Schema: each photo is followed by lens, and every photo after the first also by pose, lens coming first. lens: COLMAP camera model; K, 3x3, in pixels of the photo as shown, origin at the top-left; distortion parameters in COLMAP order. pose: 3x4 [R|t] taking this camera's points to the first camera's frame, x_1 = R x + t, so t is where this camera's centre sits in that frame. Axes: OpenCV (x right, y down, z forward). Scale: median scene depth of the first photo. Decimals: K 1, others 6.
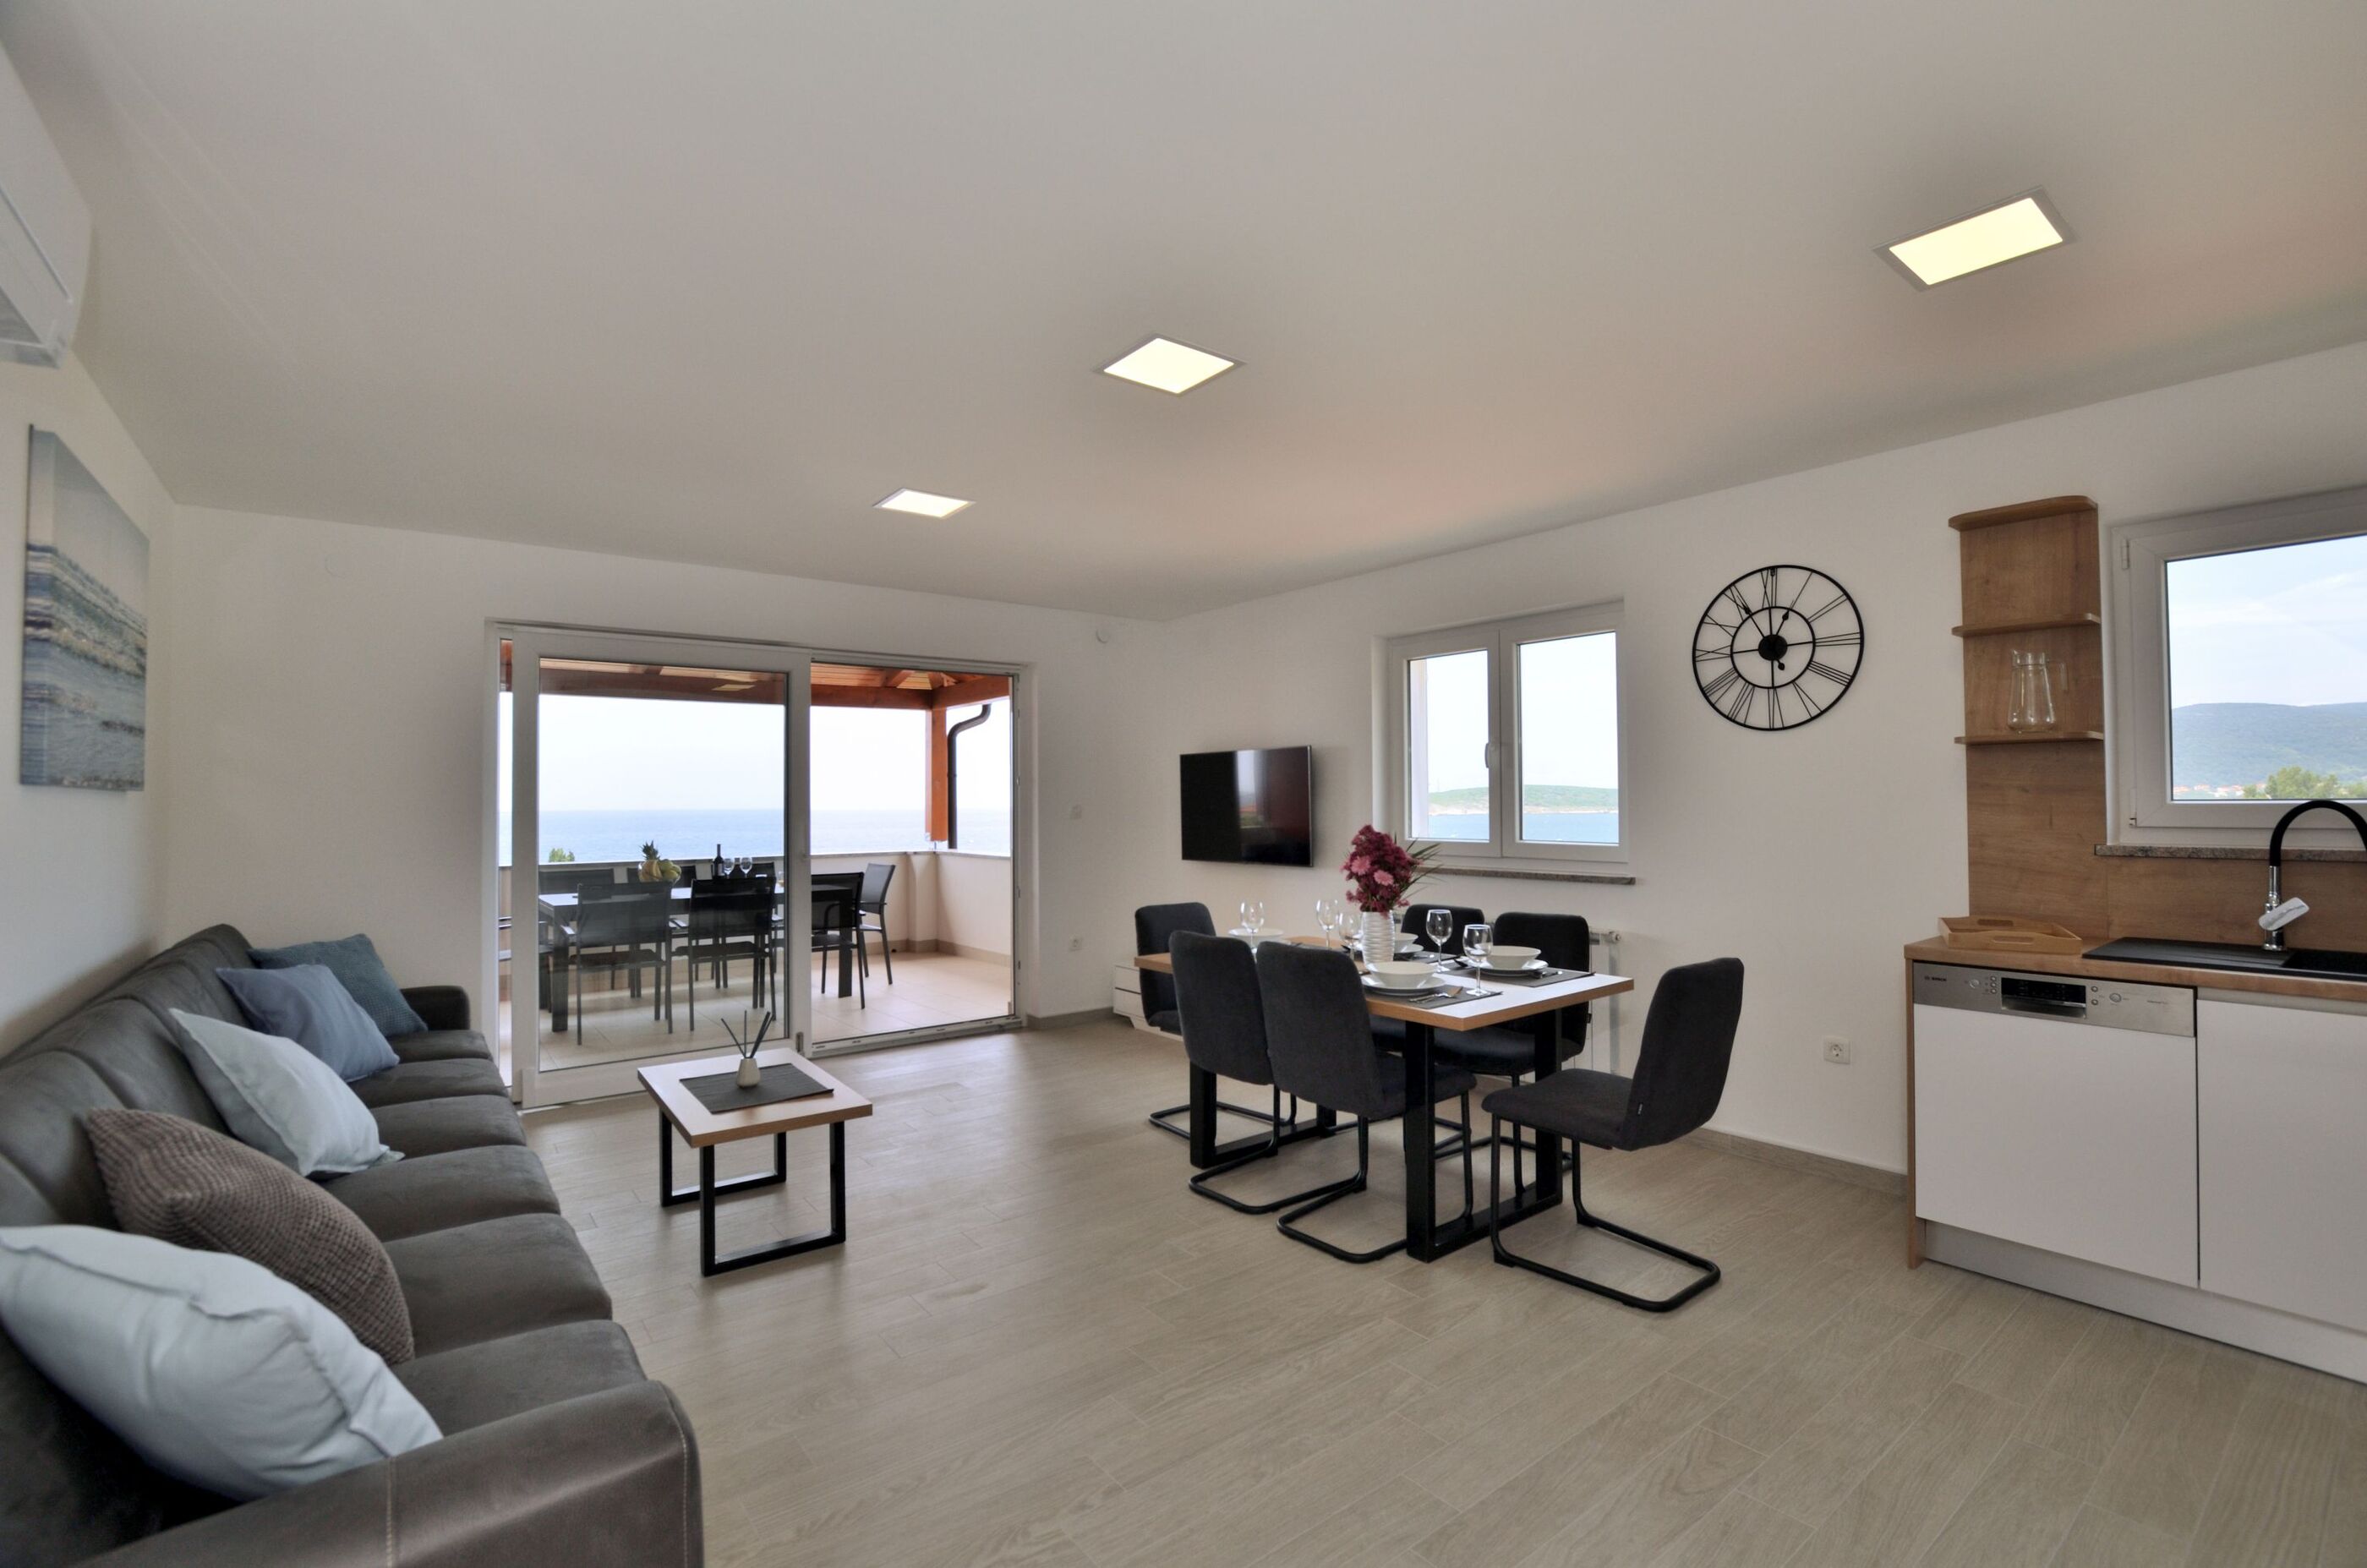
lens RADIAL K [[1046.9, 0, 1212.6], [0, 1046.9, 783.3], [0, 0, 1]] dist [-0.033324, 0.005962]
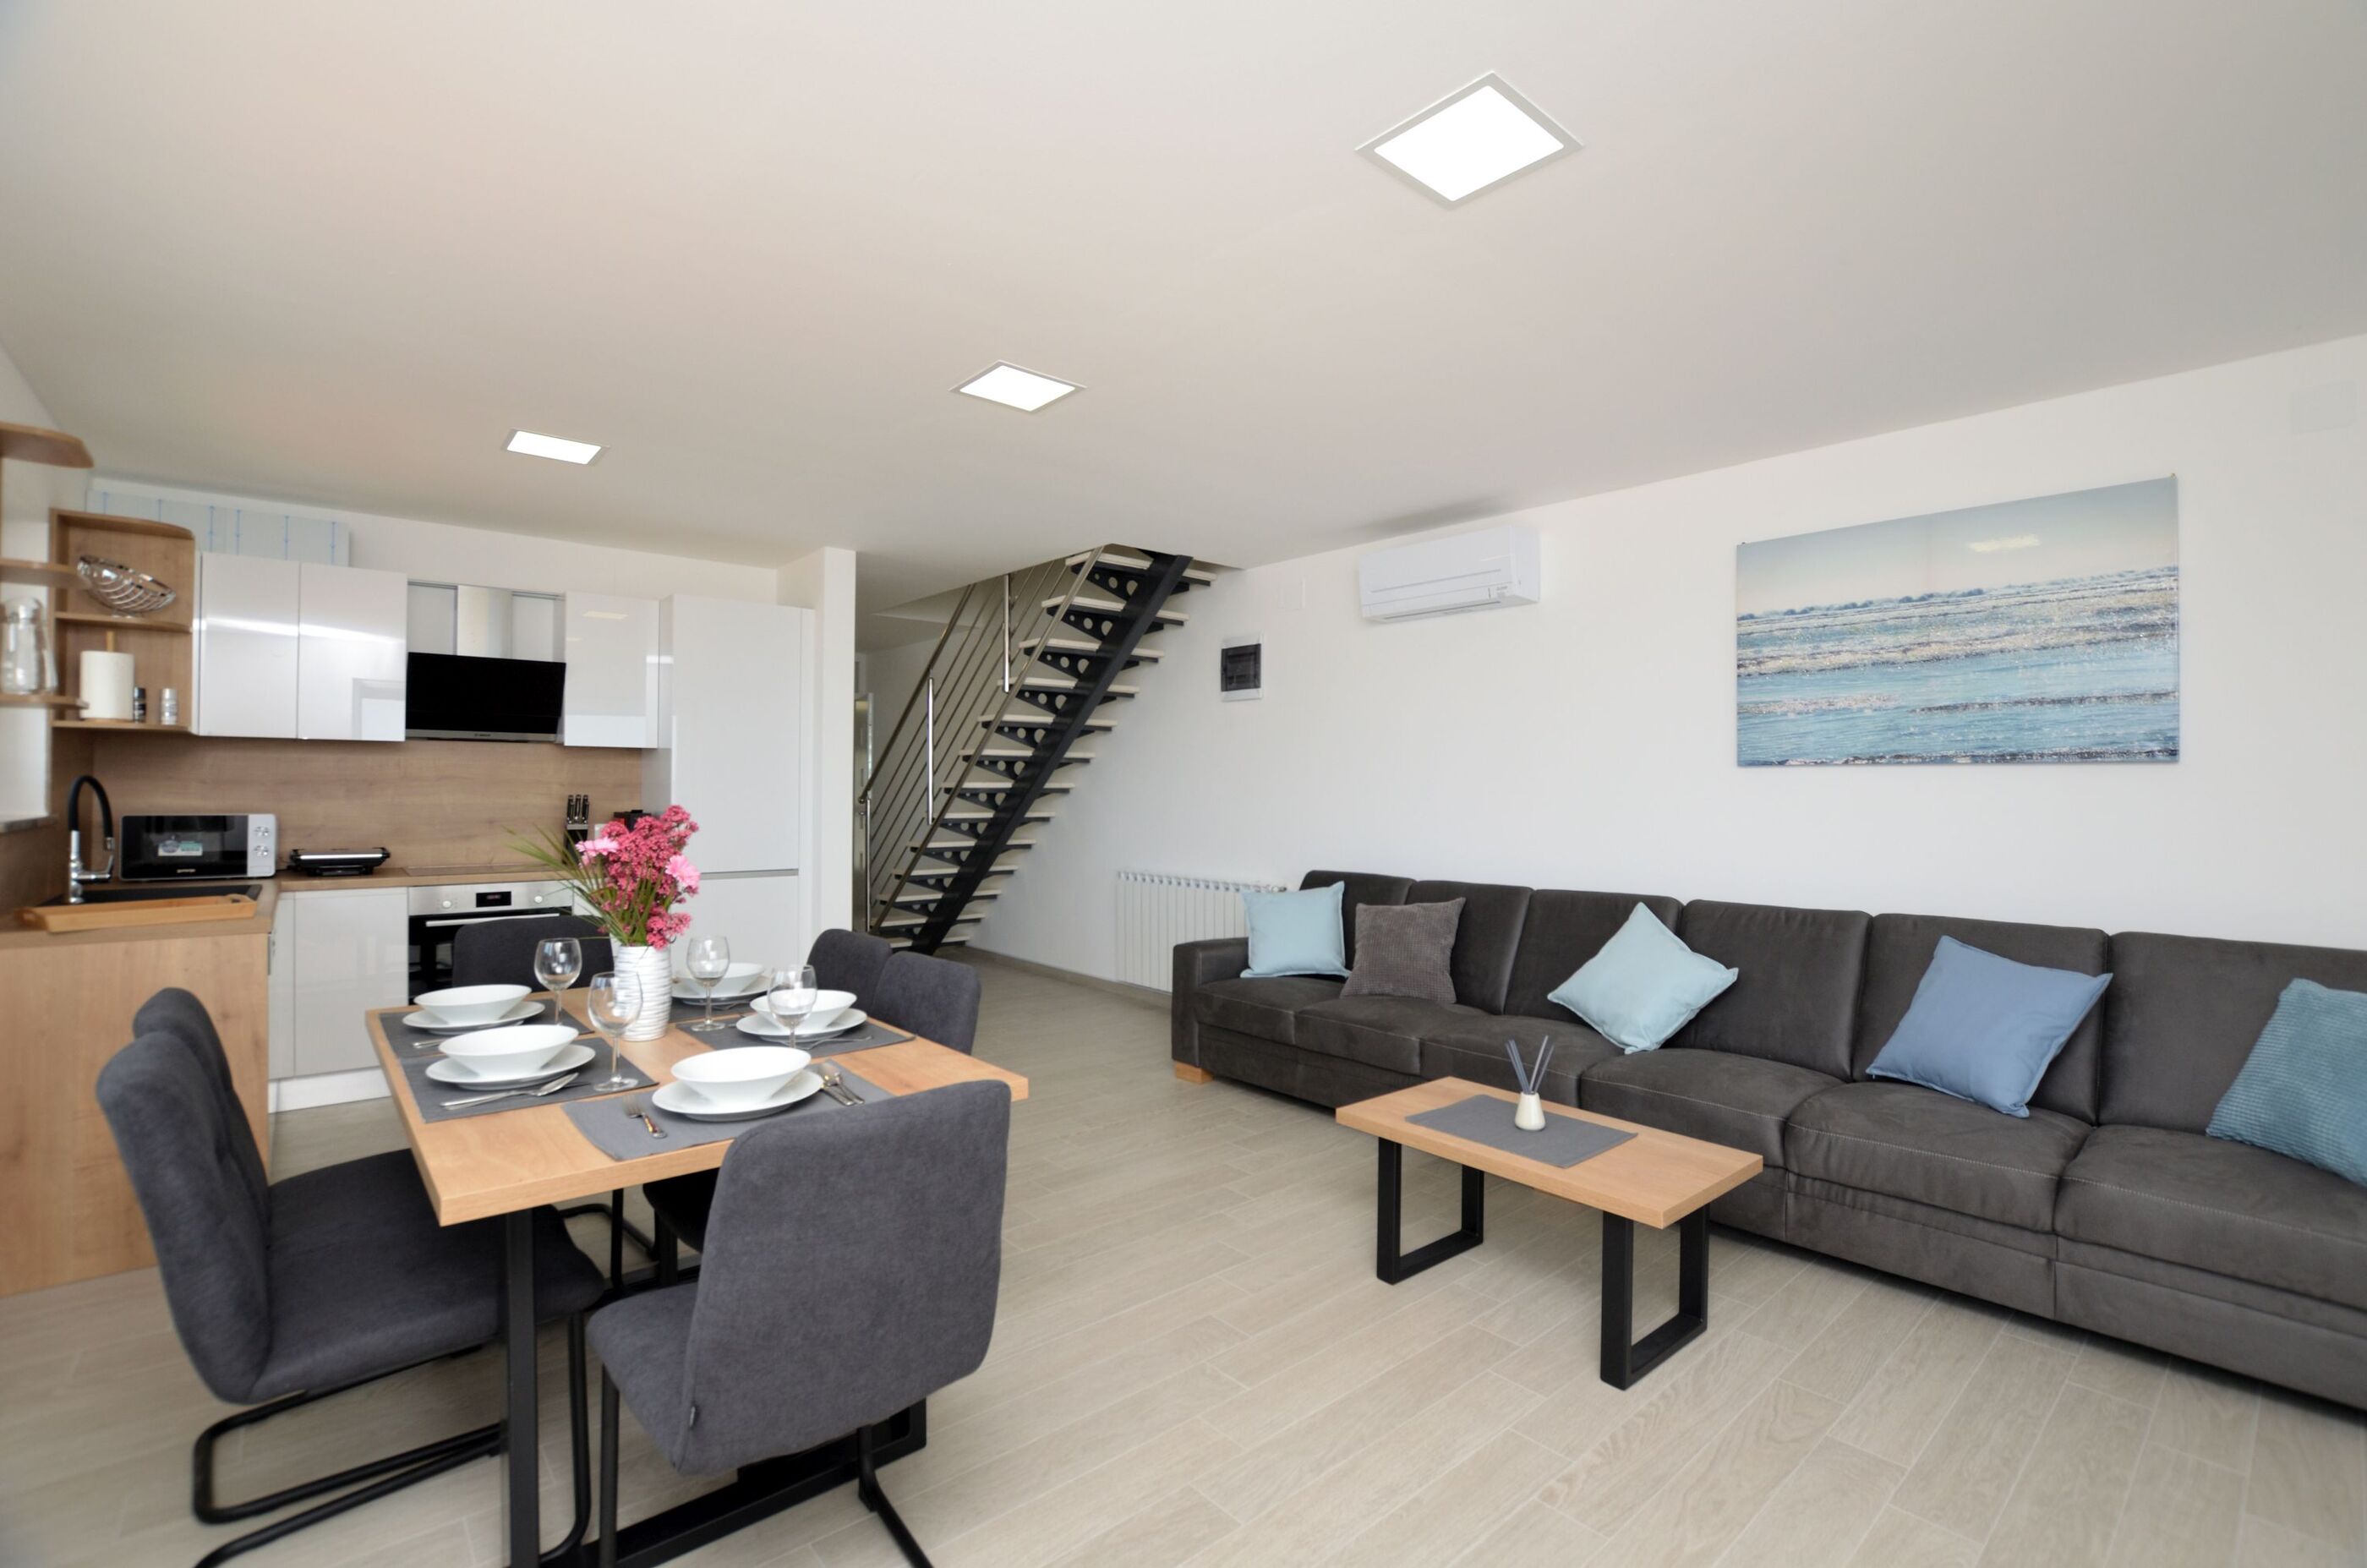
lens RADIAL K [[1046.9, 0, 1205.6], [0, 1046.9, 774.4], [0, 0, 1]] dist [-0.033324, 0.005962]
pose [[-0.999149, 0.000723, -0.041234, -0.144462], [0.001896, 0.999594, -0.028428, 0.035878], [0.041197, -0.028482, -0.998745, 1.551560]]
